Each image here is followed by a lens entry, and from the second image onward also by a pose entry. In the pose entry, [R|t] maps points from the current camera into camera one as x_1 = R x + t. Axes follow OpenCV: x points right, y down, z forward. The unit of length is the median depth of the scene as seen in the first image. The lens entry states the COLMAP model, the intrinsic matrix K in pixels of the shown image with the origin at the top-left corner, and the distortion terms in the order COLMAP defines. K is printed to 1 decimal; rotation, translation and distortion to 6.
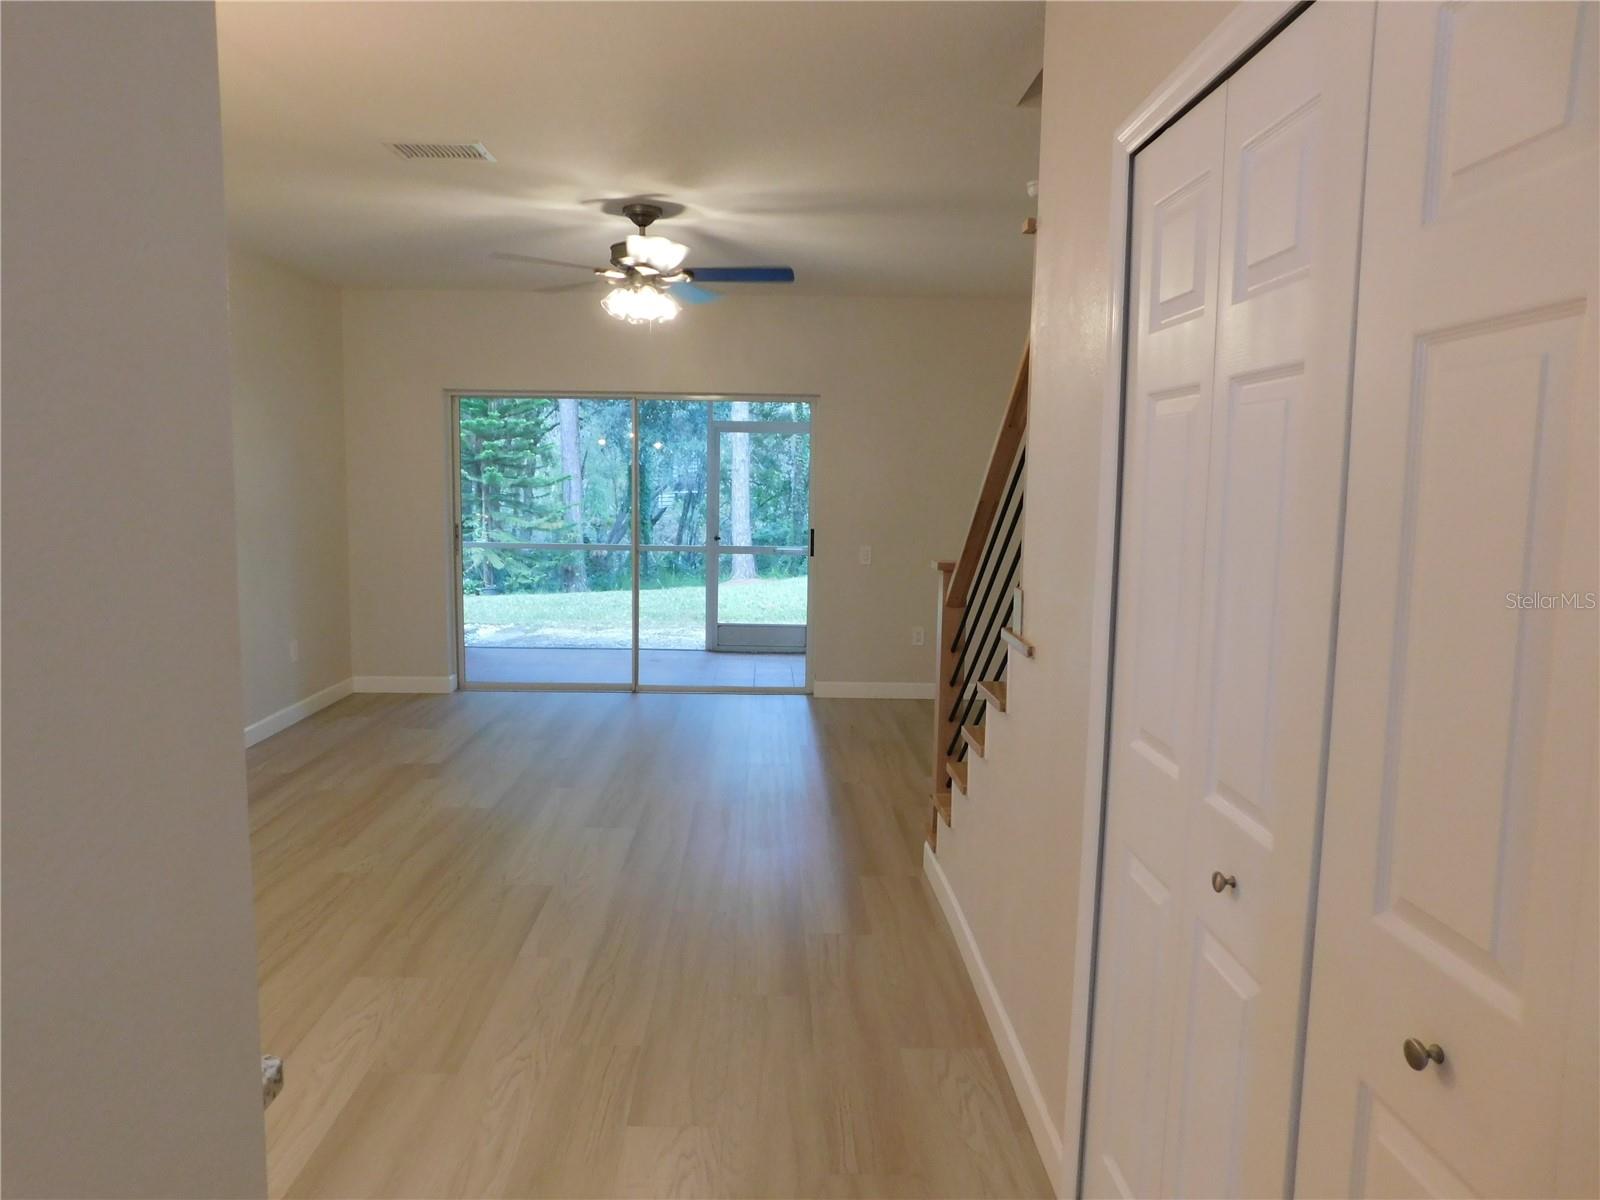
lens RADIAL K [[1045.2, 0, 805.0], [0, 1045.2, 601.6], [0, 0, 1]] dist [-0.060993, 0.050569]
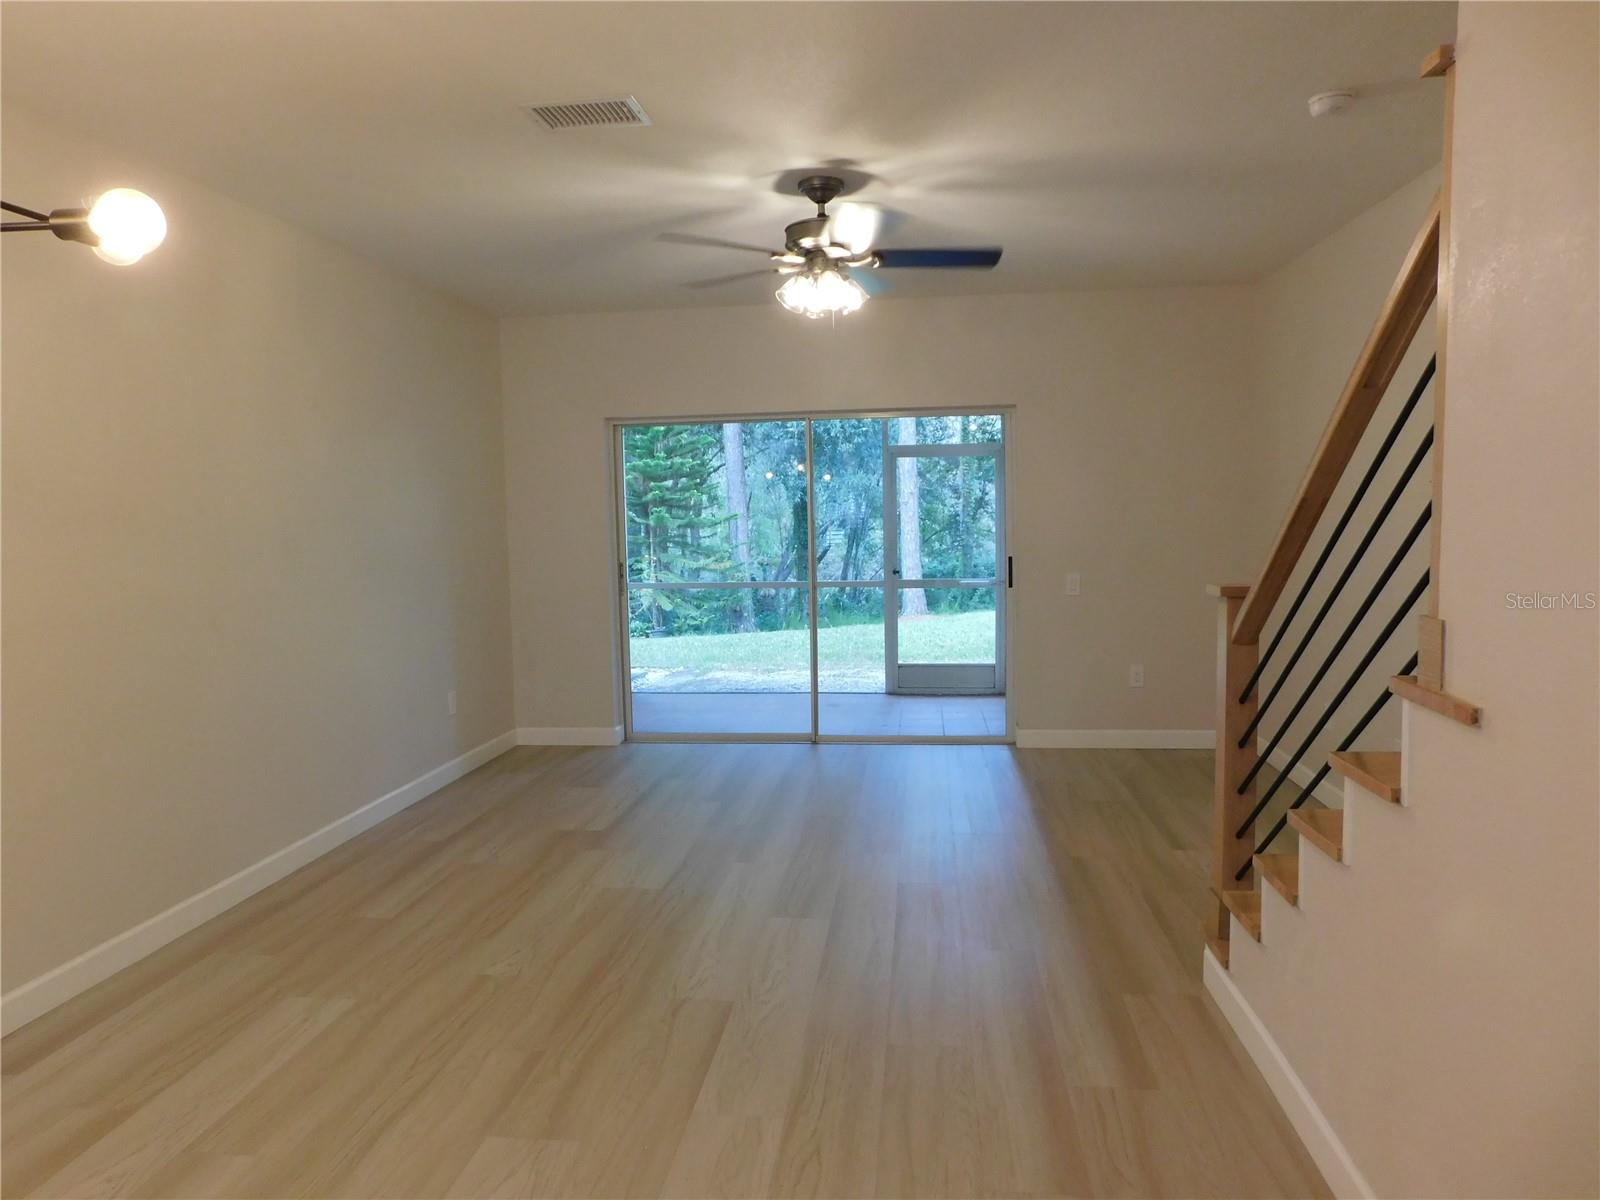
lens RADIAL K [[1045.2, 0, 806.2], [0, 1045.2, 597.5], [0, 0, 1]] dist [-0.060993, 0.050569]
pose [[0.987722, -0.025343, -0.154152, -0.037180], [0.019265, 0.998982, -0.040797, -0.002803], [0.155029, 0.037326, 0.987205, 0.135321]]
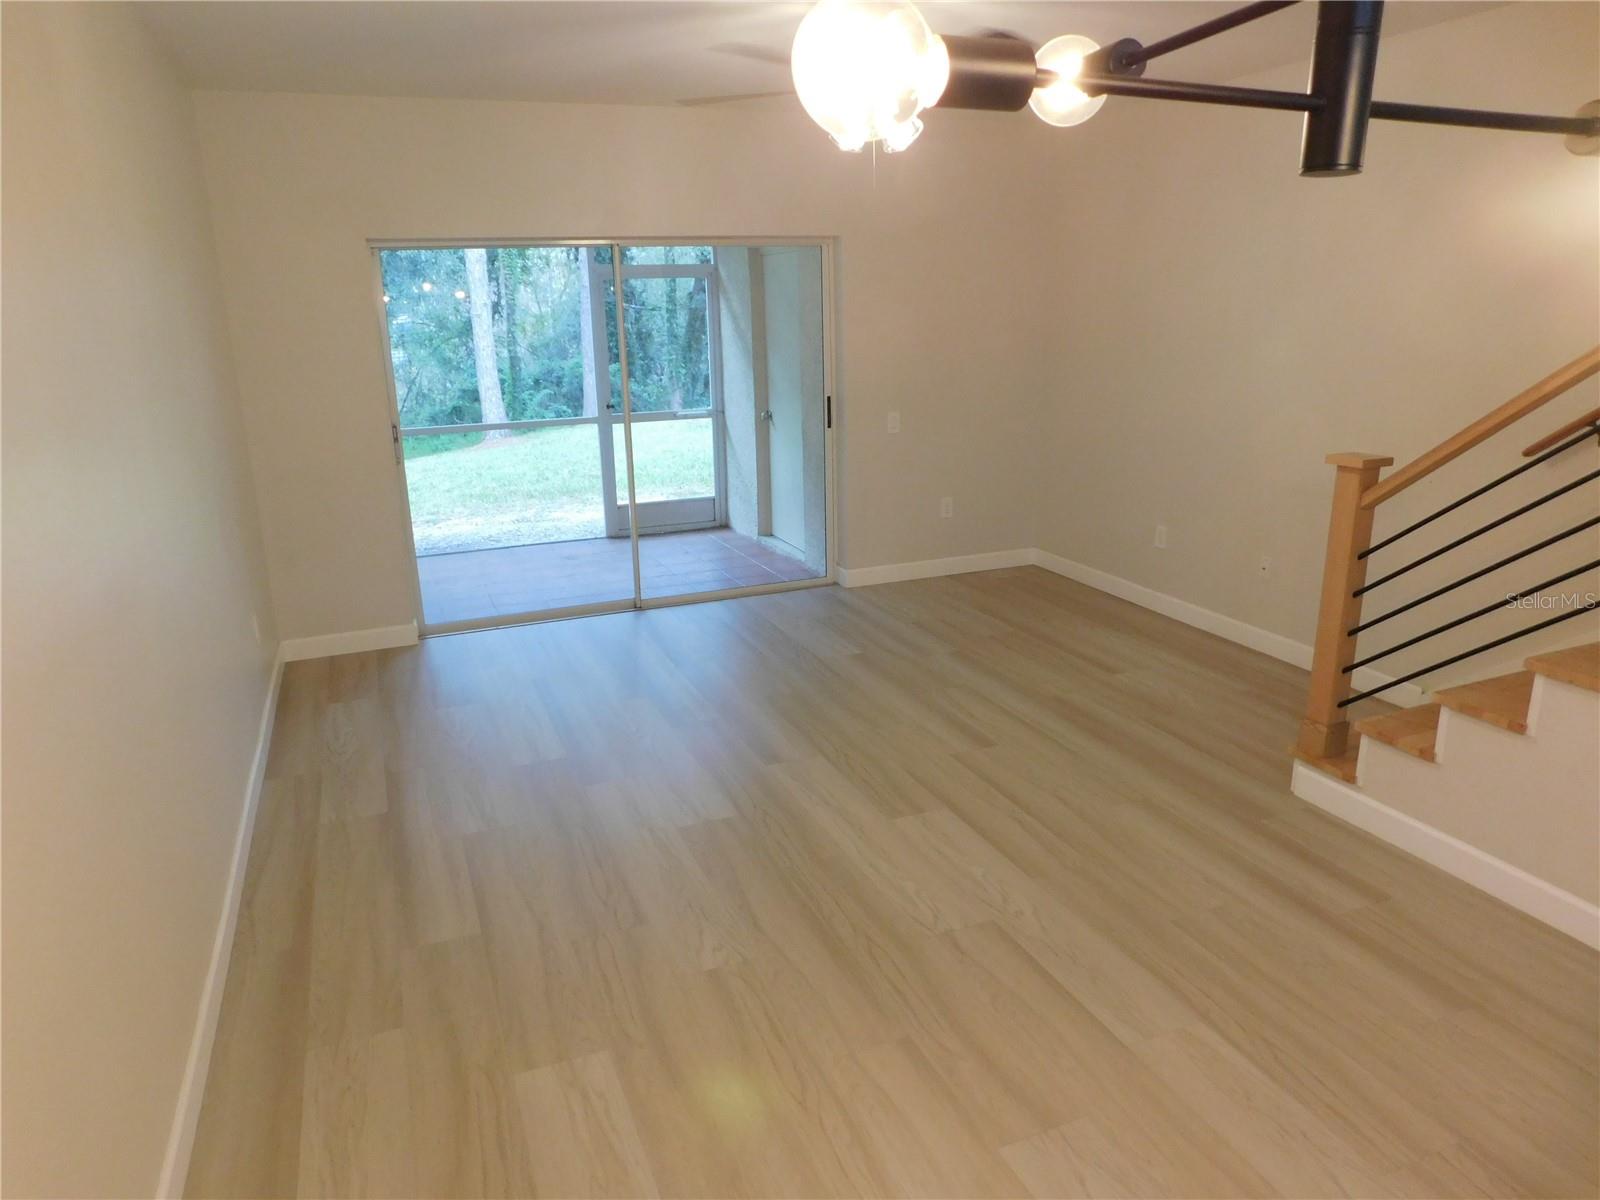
lens RADIAL K [[1045.2, 0, 794.8], [0, 1045.2, 591.7], [0, 0, 1]] dist [-0.060993, 0.050569]
pose [[0.940684, -0.128073, 0.314184, -0.395719], [0.078068, 0.982876, 0.166916, -0.072681], [-0.330181, -0.132488, 0.934573, 0.235775]]
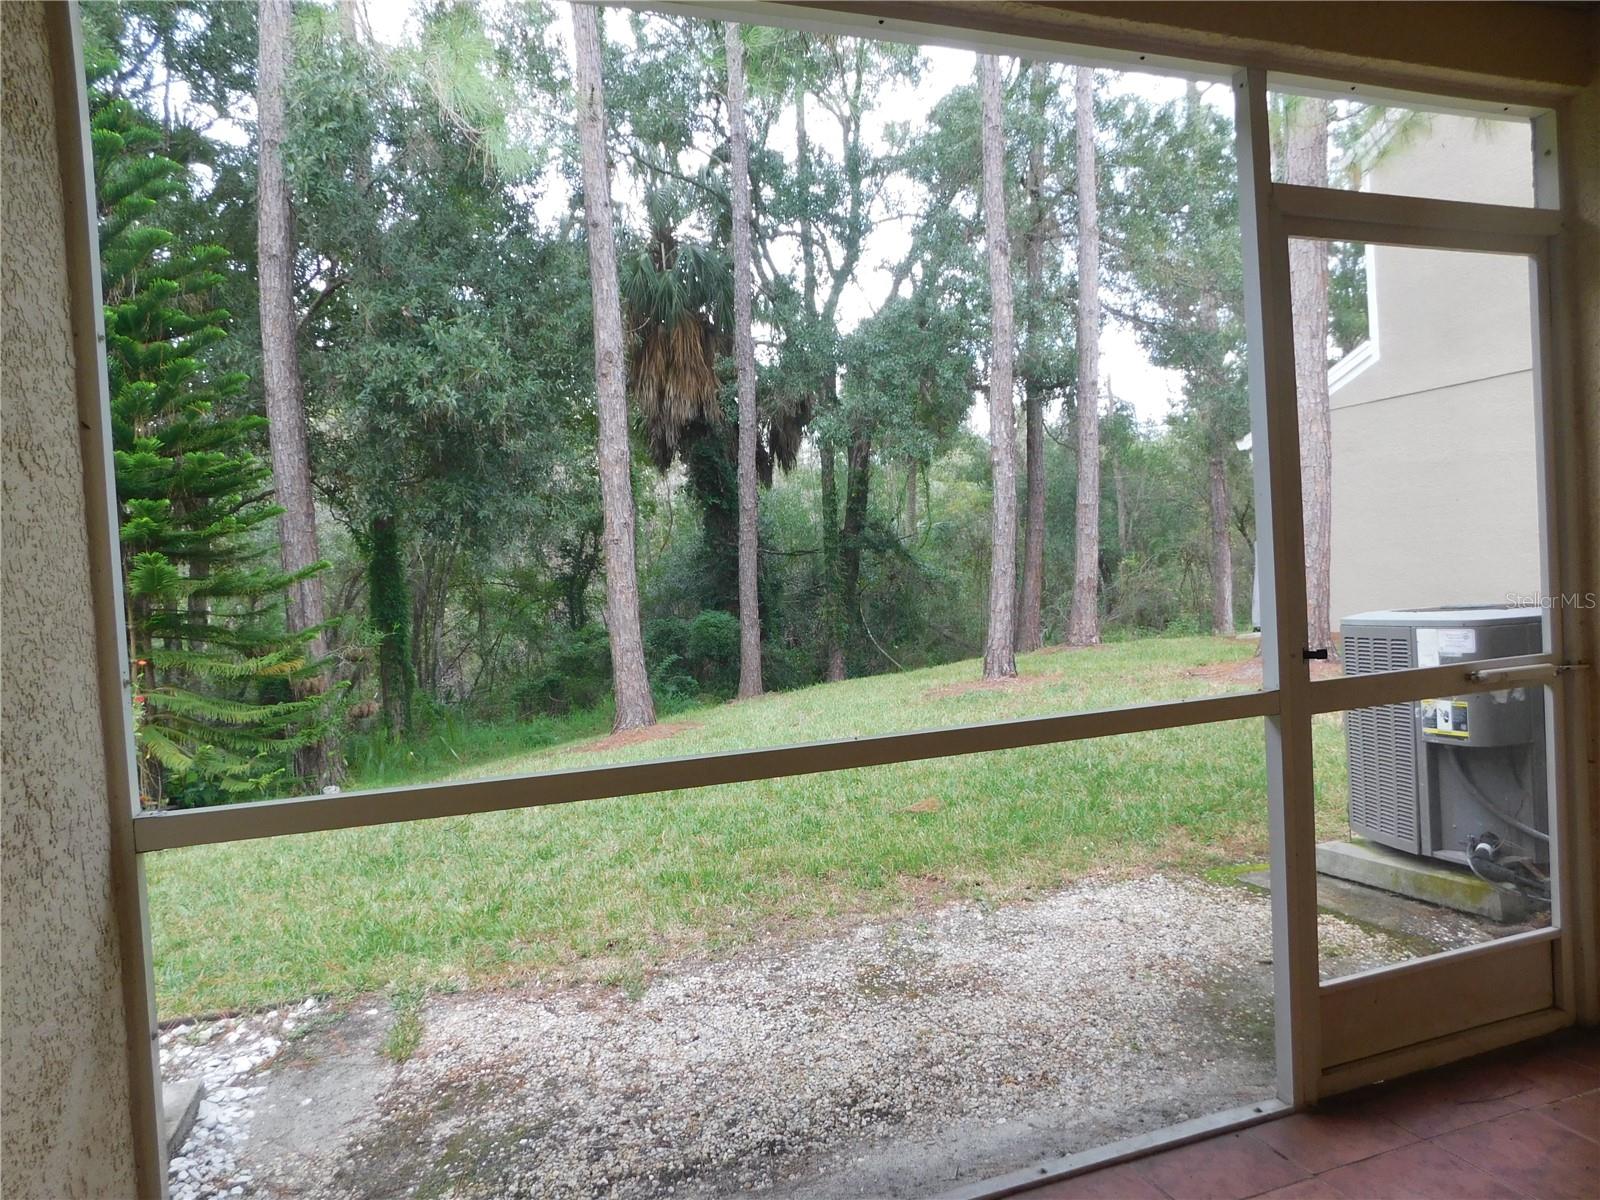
lens RADIAL K [[1045.2, 0, 805.5], [0, 1045.2, 601.6], [0, 0, 1]] dist [-0.060993, 0.050569]
pose [[0.950515, -0.081501, 0.299798, -0.467570], [0.109823, 0.990820, -0.078838, -0.115132], [-0.290620, 0.107862, 0.950740, 1.383060]]
